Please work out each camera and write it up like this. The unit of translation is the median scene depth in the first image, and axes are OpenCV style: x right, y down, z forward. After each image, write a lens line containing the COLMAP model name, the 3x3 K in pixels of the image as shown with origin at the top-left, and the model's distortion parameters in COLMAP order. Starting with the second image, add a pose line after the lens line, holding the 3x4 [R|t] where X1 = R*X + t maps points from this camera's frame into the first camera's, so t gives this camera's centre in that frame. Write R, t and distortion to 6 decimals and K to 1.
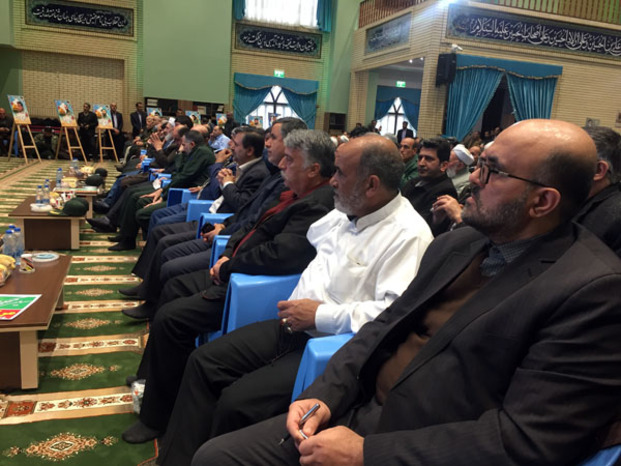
lens RADIAL K [[533.2, 0, 310.9], [0, 533.2, 233.9], [0, 0, 1]] dist [0.088879, -0.113534]
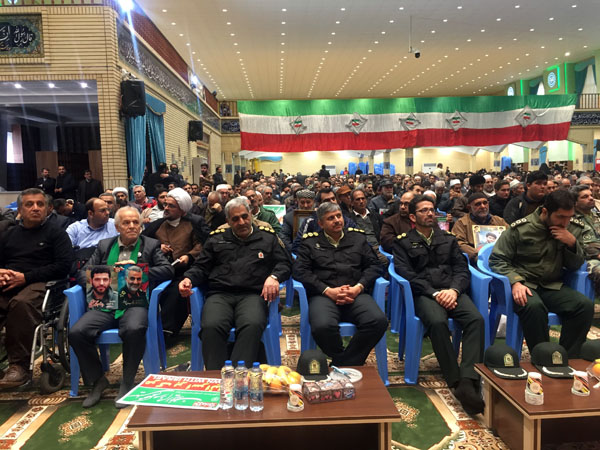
lens RADIAL K [[515.2, 0, 300.5], [0, 515.2, 224.3], [0, 0, 1]] dist [0.088879, -0.113534]
pose [[0.259385, -0.169179, 0.950841, -0.350209], [0.222325, 0.968555, 0.111681, -0.121278], [-0.939836, 0.182428, 0.288841, 0.444169]]
